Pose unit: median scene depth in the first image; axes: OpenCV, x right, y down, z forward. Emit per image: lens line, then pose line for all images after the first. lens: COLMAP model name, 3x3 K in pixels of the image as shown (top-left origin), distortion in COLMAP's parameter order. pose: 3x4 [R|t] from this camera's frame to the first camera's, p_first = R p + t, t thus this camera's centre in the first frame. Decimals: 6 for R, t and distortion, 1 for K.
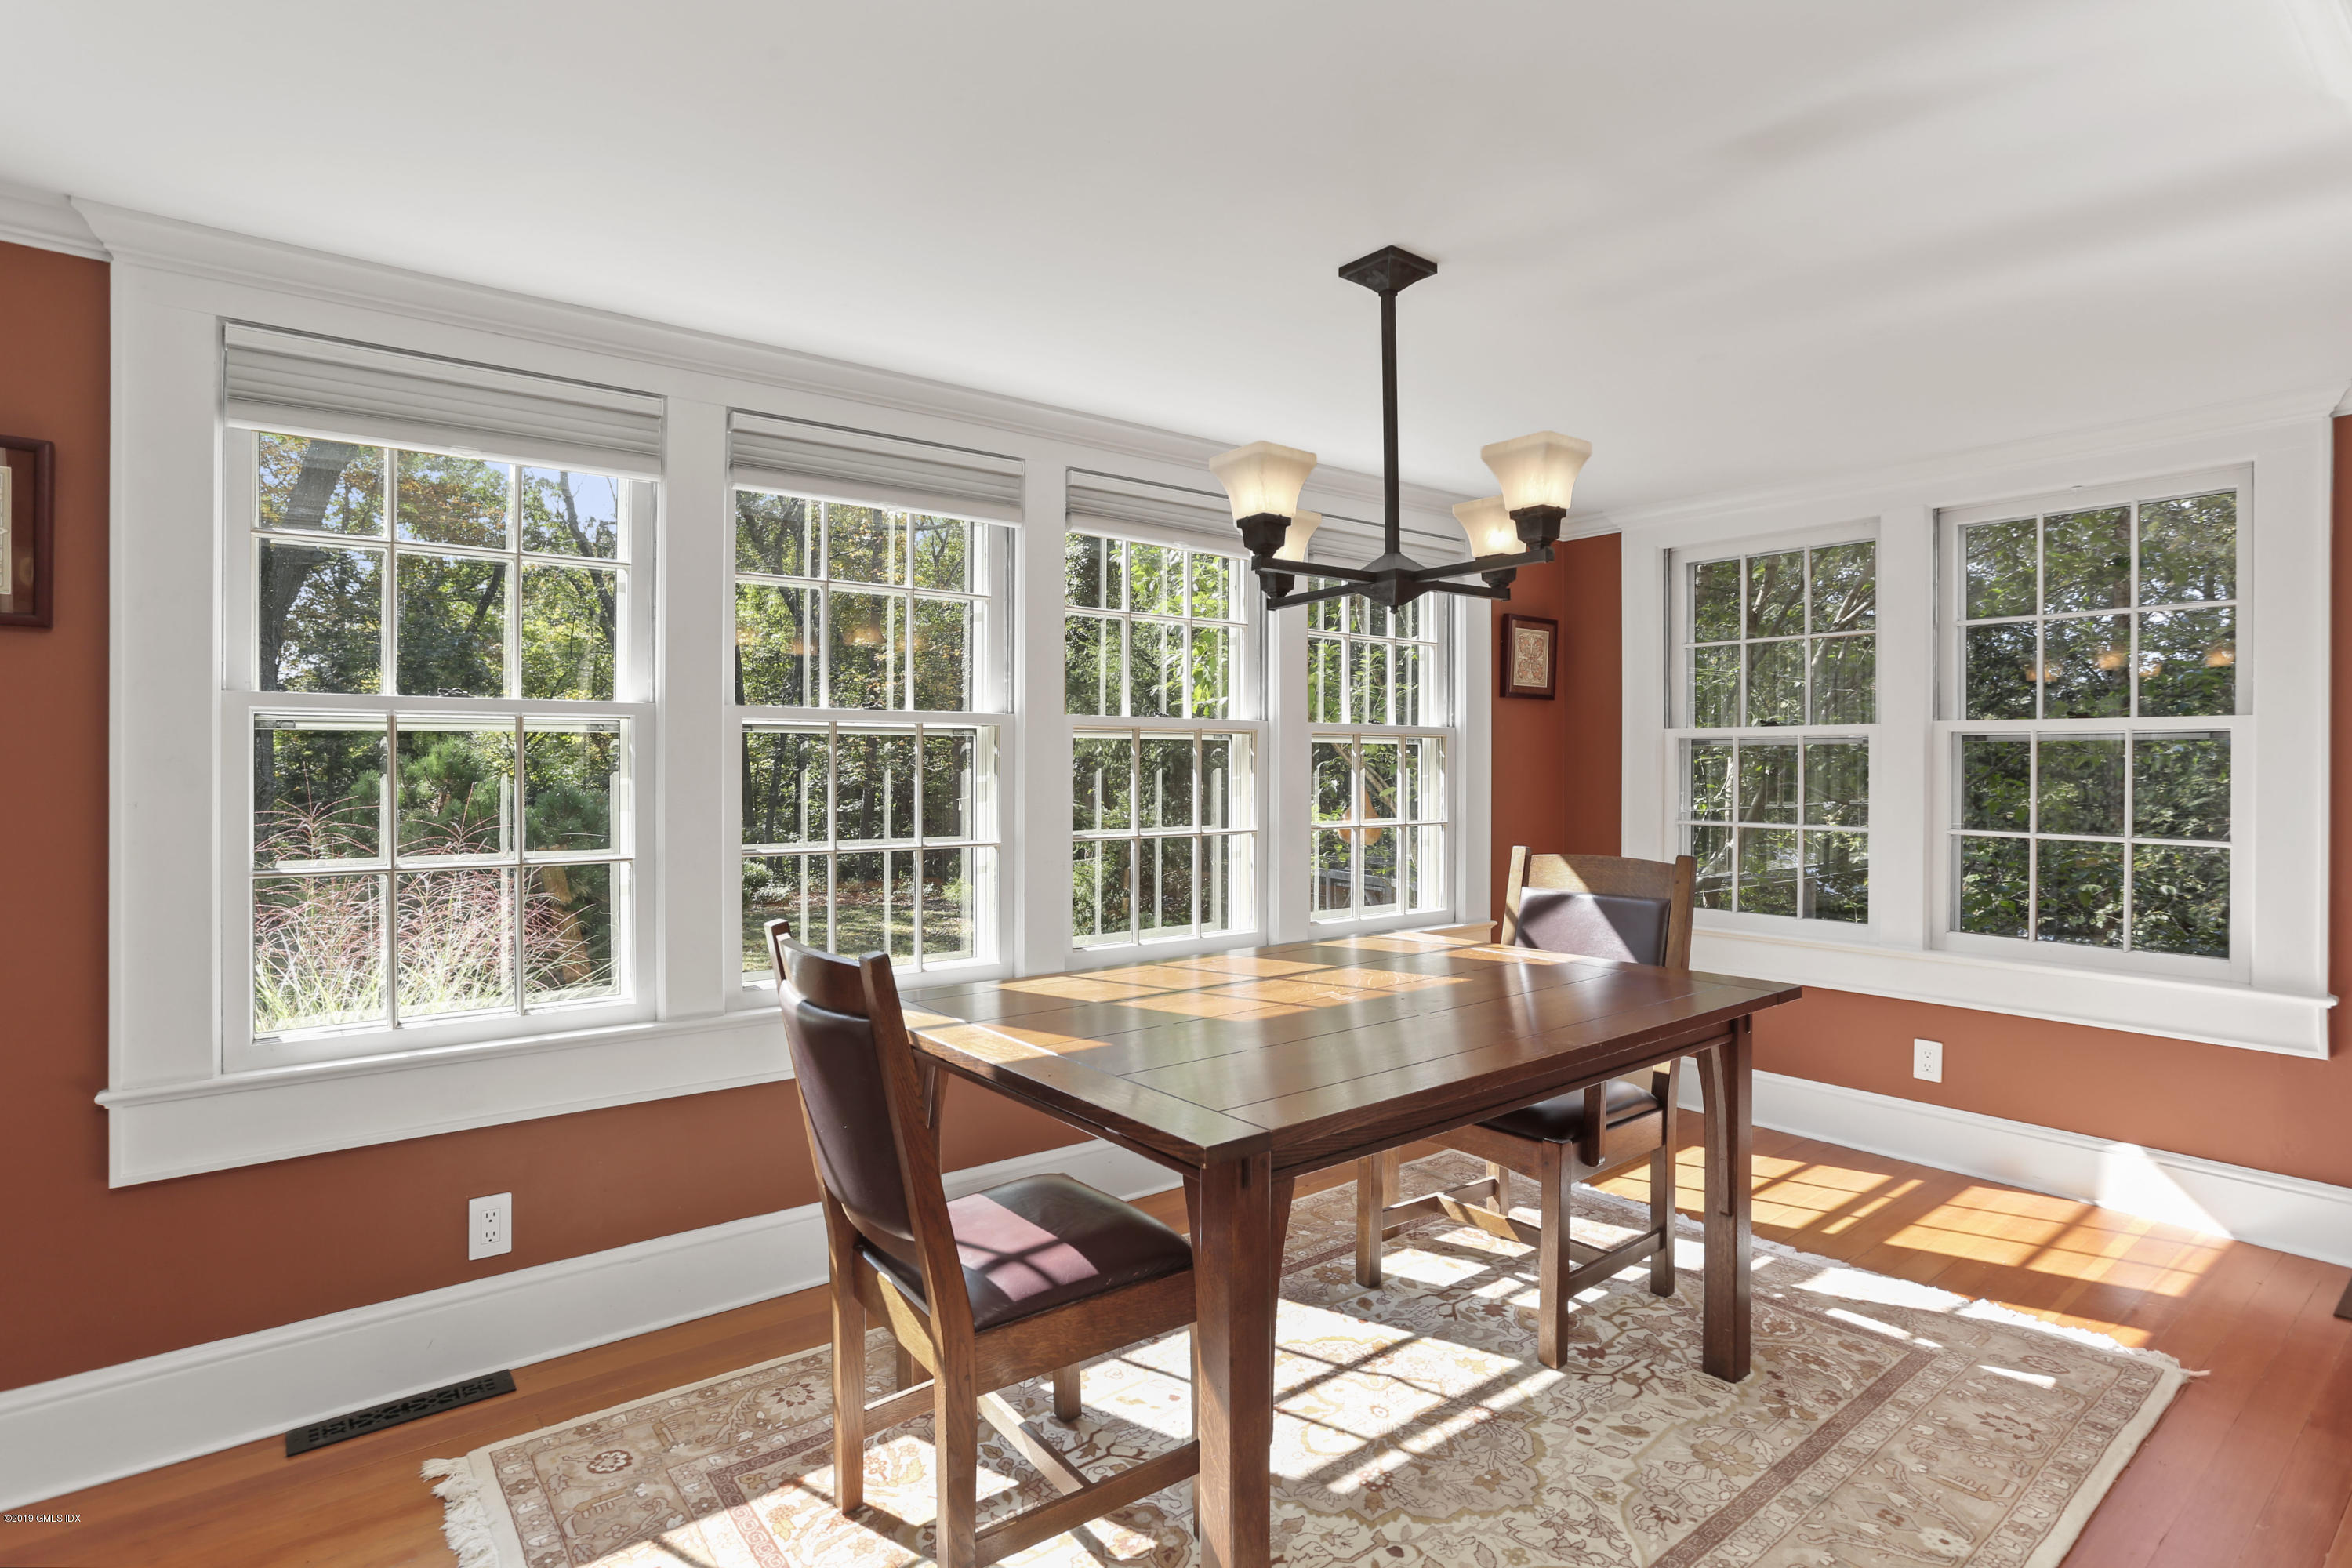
lens RADIAL K [[1168.7, 0, 1176.0], [0, 1168.7, 784.0], [0, 0, 1]] dist [-0.065852, 0.035282]
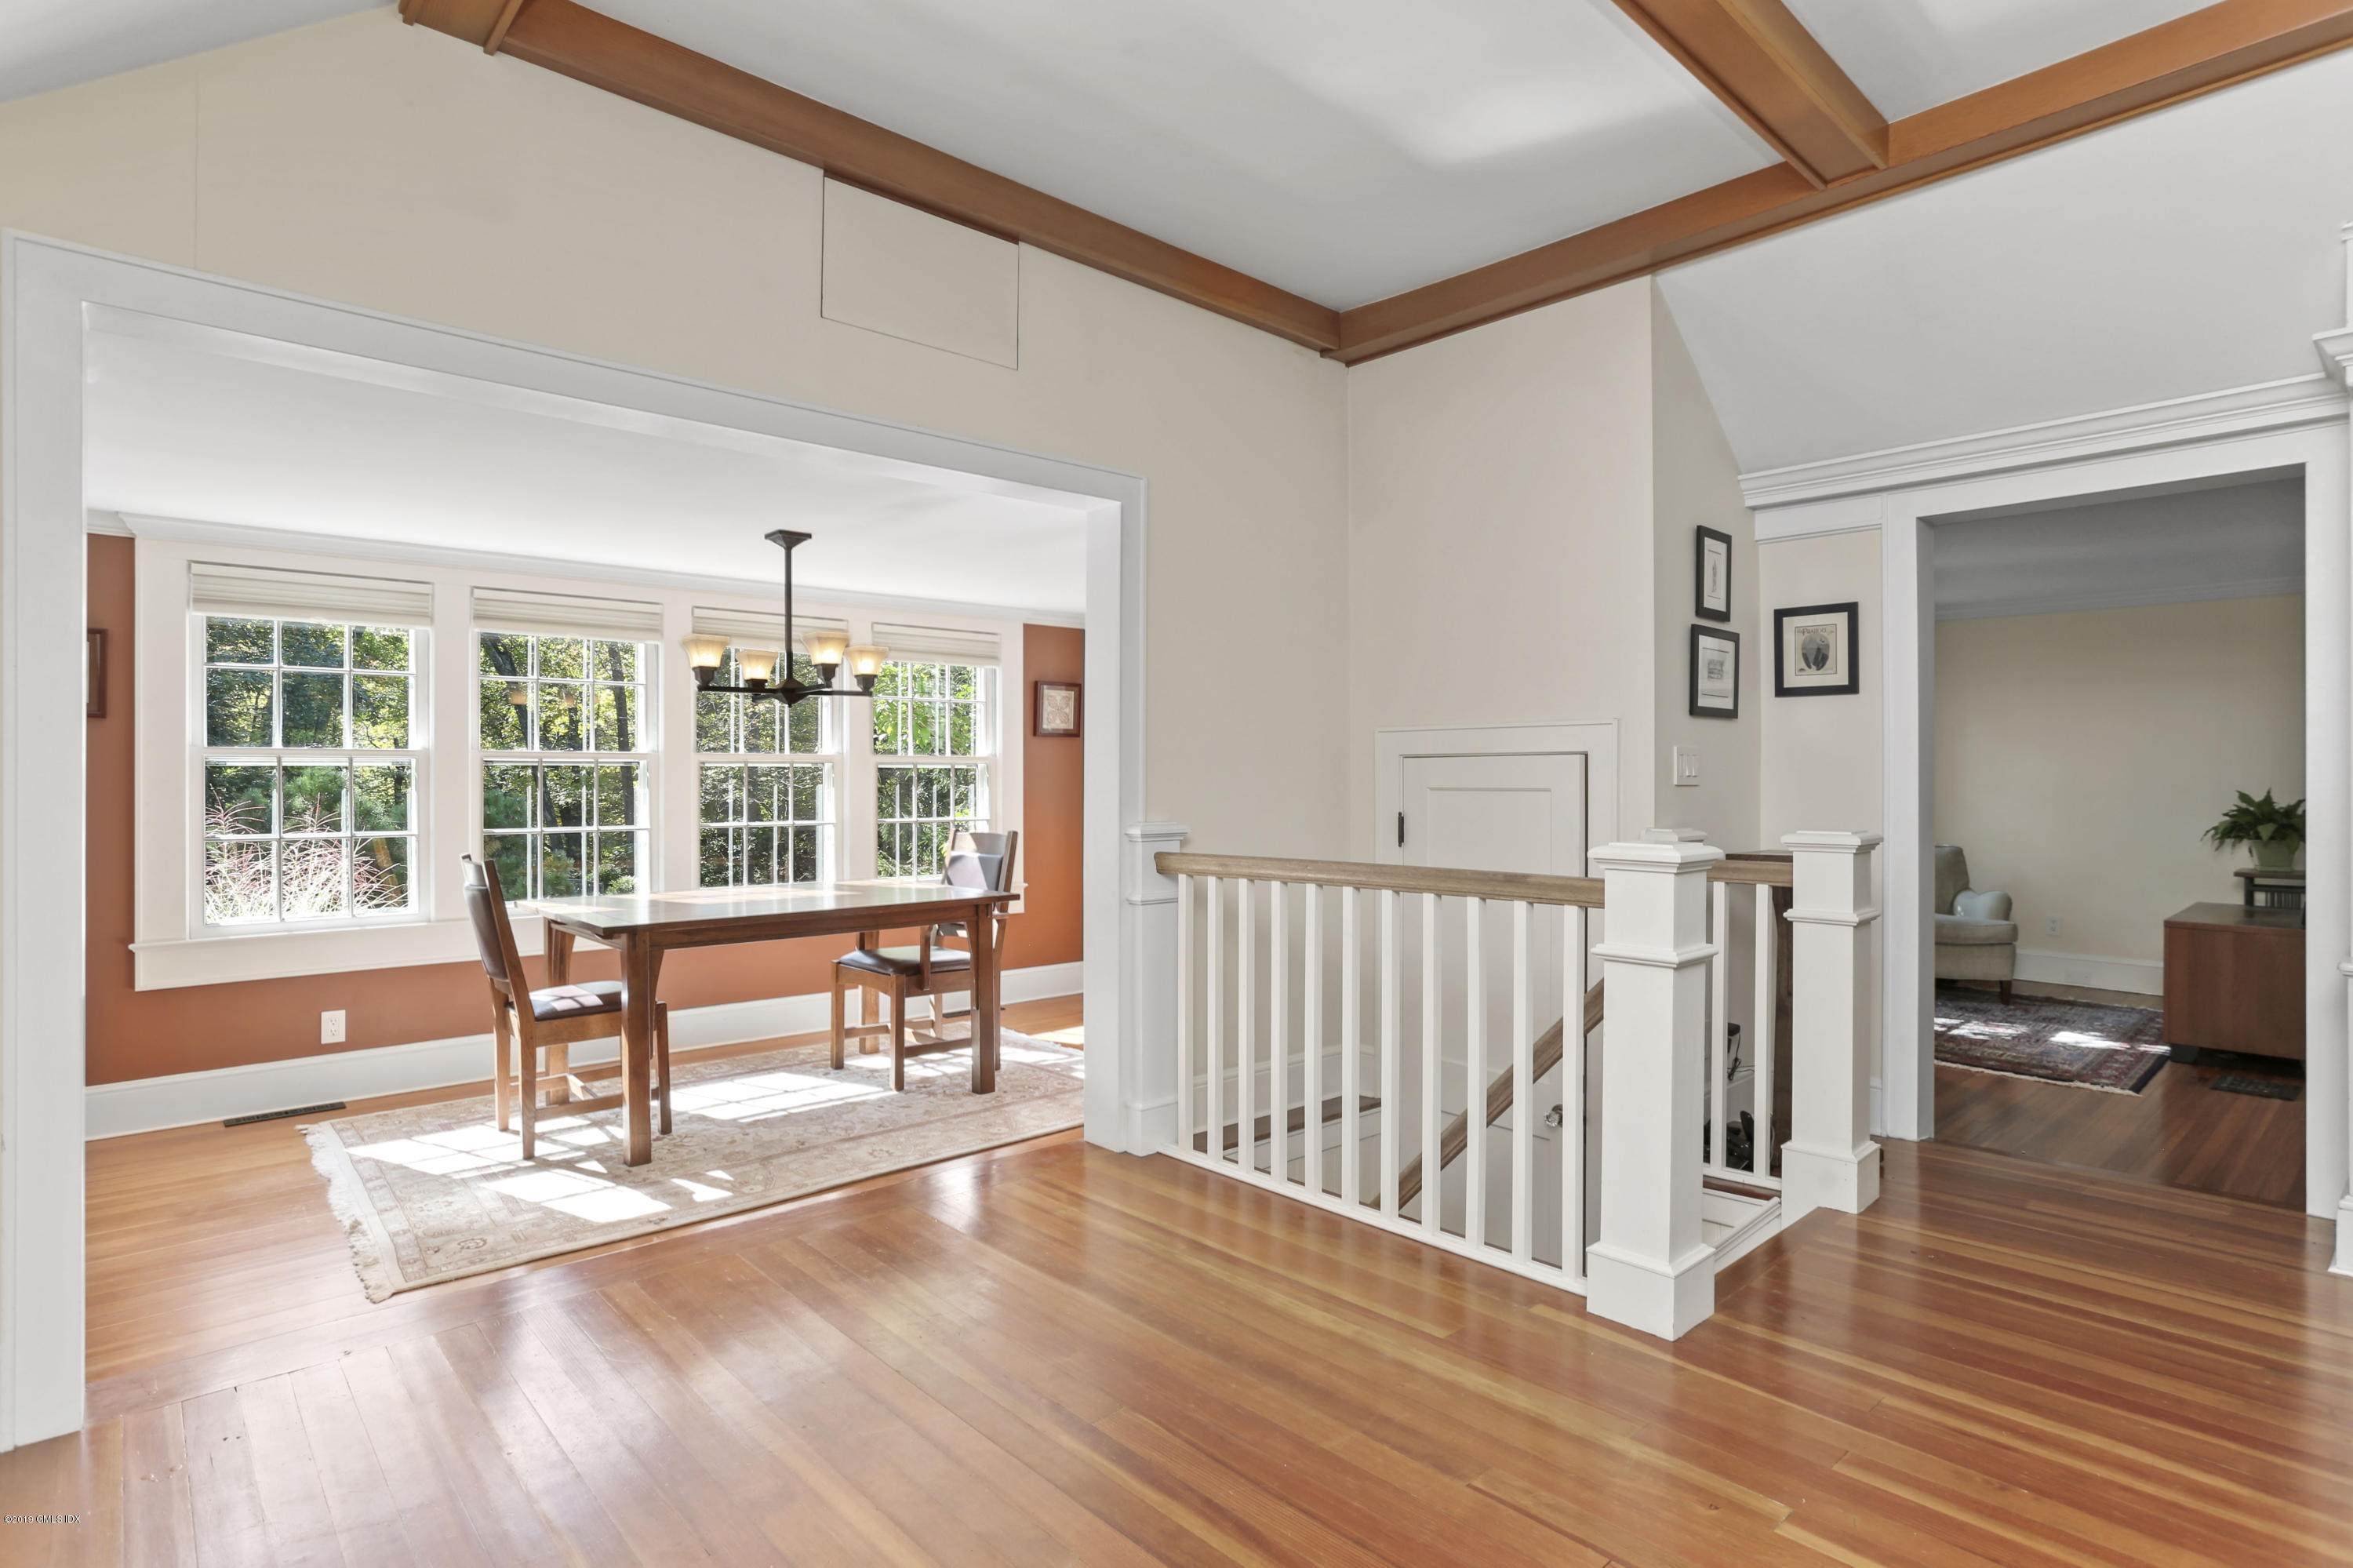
lens RADIAL K [[1191.0, 0, 1173.9], [0, 1191.0, 791.9], [0, 0, 1]] dist [-0.038485, 0.026843]
pose [[0.998478, -0.006457, 0.054763, 0.691838], [0.006828, 0.999955, -0.006601, 0.019149], [-0.054718, 0.006965, 0.998478, -1.034405]]
